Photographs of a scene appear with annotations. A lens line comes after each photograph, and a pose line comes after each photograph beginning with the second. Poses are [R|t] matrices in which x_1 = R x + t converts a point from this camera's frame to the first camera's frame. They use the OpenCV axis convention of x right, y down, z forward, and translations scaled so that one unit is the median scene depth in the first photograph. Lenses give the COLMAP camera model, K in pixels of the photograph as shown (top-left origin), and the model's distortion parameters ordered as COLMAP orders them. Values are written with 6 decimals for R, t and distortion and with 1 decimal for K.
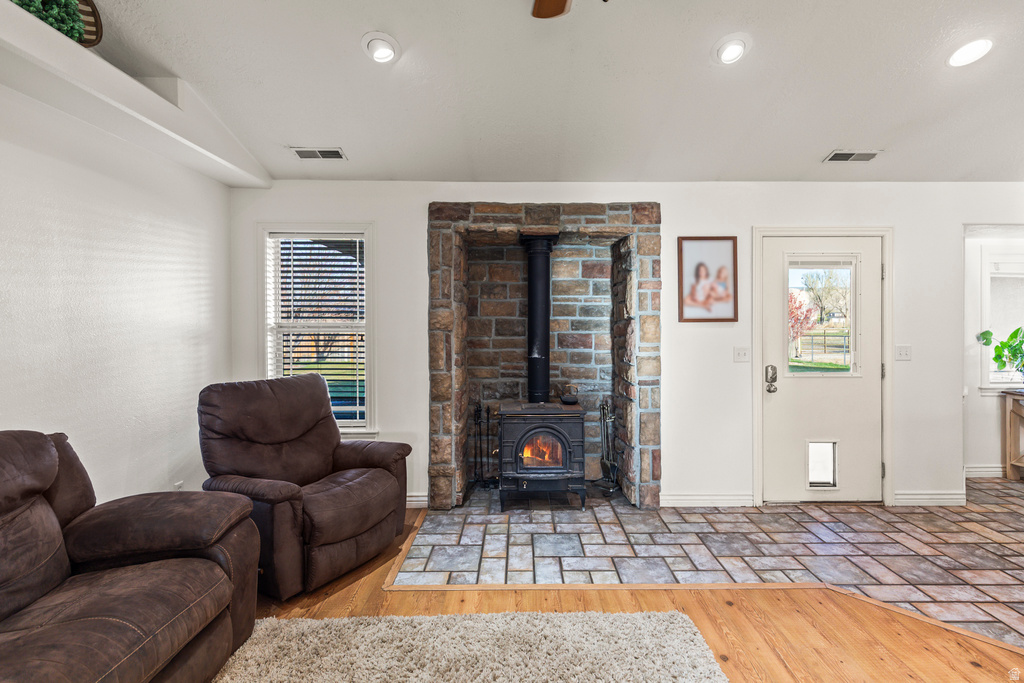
lens RADIAL K [[471.2, 0, 529.4], [0, 471.2, 322.4], [0, 0, 1]] dist [0.009778, -0.000050]
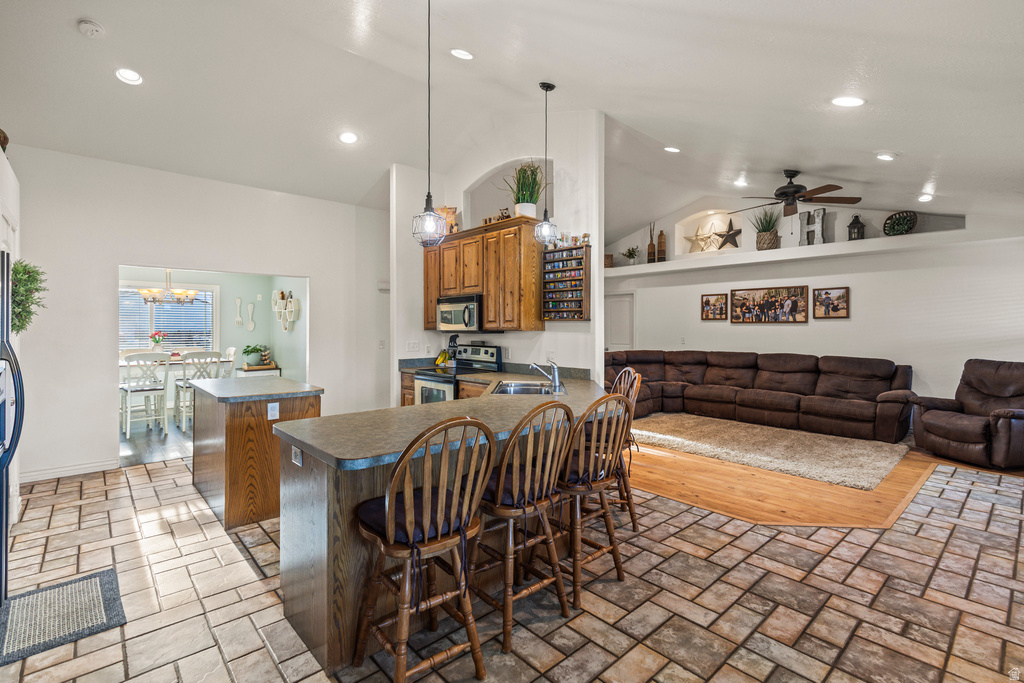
lens RADIAL K [[470.5, 0, 514.5], [0, 470.5, 328.8], [0, 0, 1]] dist [0.000503, -0.000284]
pose [[-0.758778, 0.001725, -0.651347, 1.611143], [-0.004389, 0.999960, 0.007761, -0.002739], [0.651334, 0.008748, -0.758741, 0.938834]]
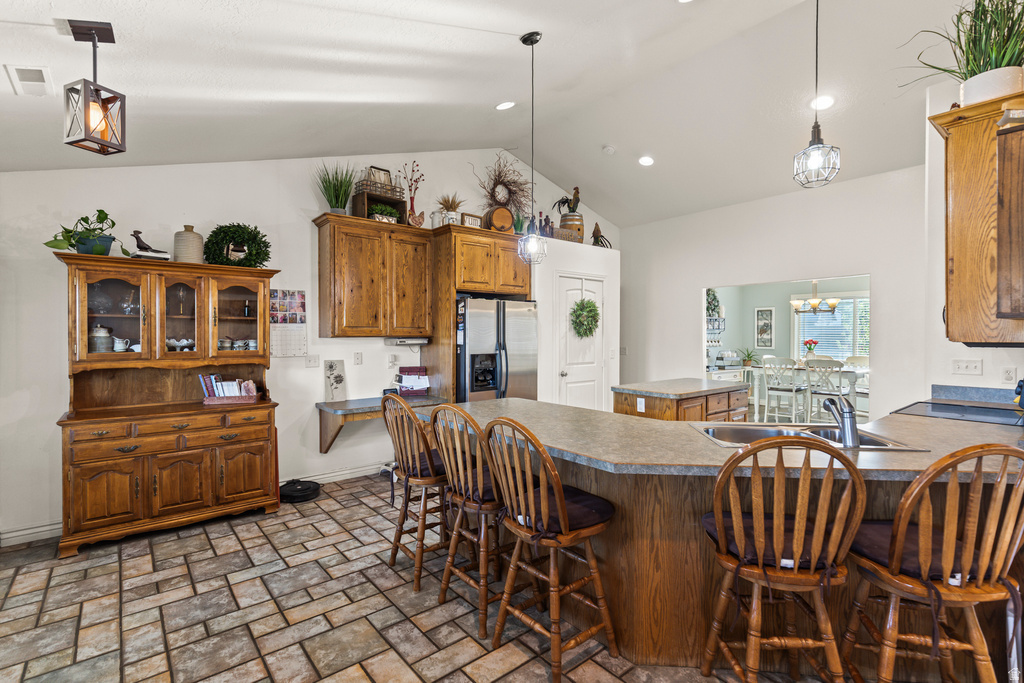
lens RADIAL K [[470.5, 0, 514.5], [0, 470.5, 328.8], [0, 0, 1]] dist [0.000503, -0.000284]
pose [[-0.621787, 0.012753, 0.783082, 0.630596], [0.004611, 0.999910, -0.012623, 0.001394], [-0.783172, -0.004238, -0.621790, 0.849400]]
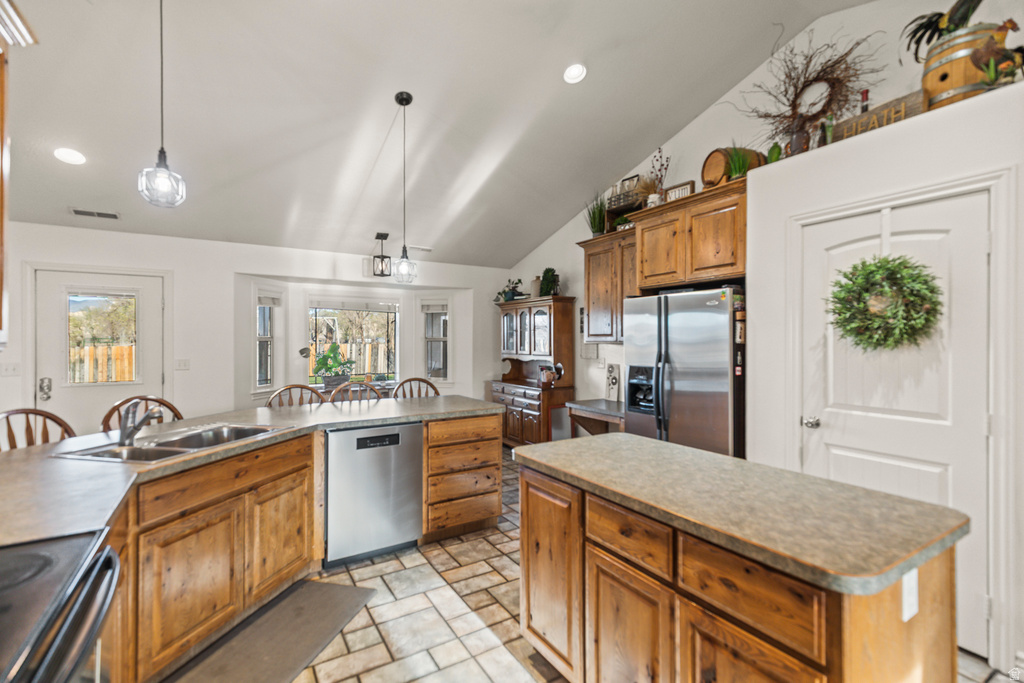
lens RADIAL K [[465.5, 0, 512.0], [0, 465.5, 341.5], [0, 0, 1]] dist [0.009156, -0.000140]
pose [[0.862726, 0.001432, 0.505669, 0.942068], [0.000614, 0.999992, -0.003880, 0.004067], [-0.505671, 0.003658, 0.862719, -0.633456]]
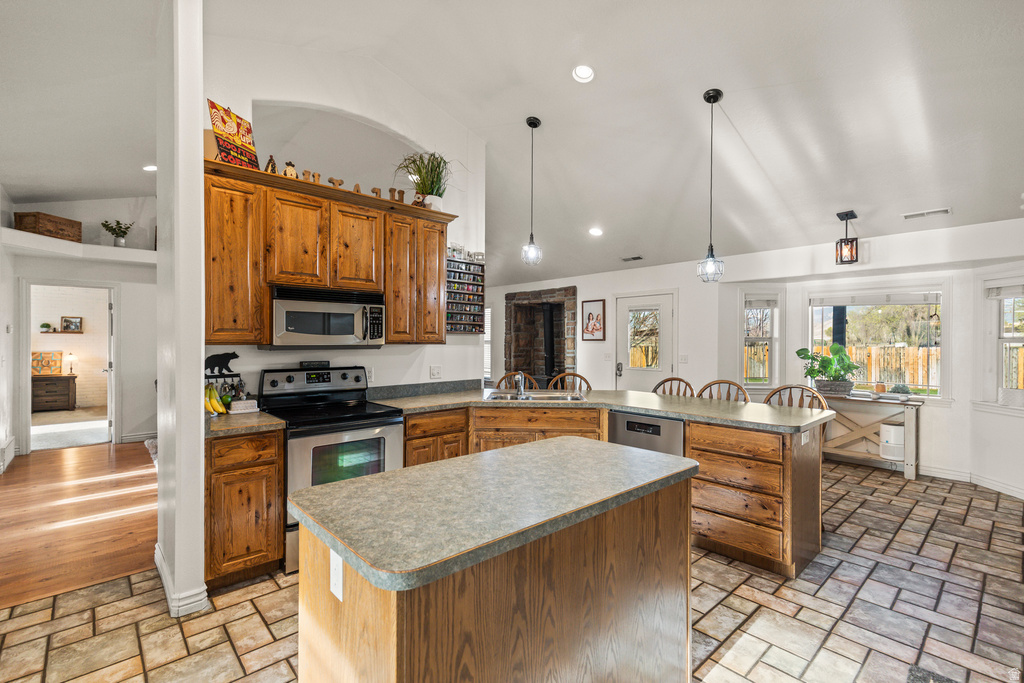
lens RADIAL K [[461.7, 0, 512.0], [0, 461.7, 341.5], [0, 0, 1]] dist [0.014197, -0.000476]
pose [[0.655493, 0.007254, -0.755166, 1.701608], [-0.009776, 0.999952, 0.001119, 0.003138], [0.755138, 0.006649, 0.655532, -0.619884]]
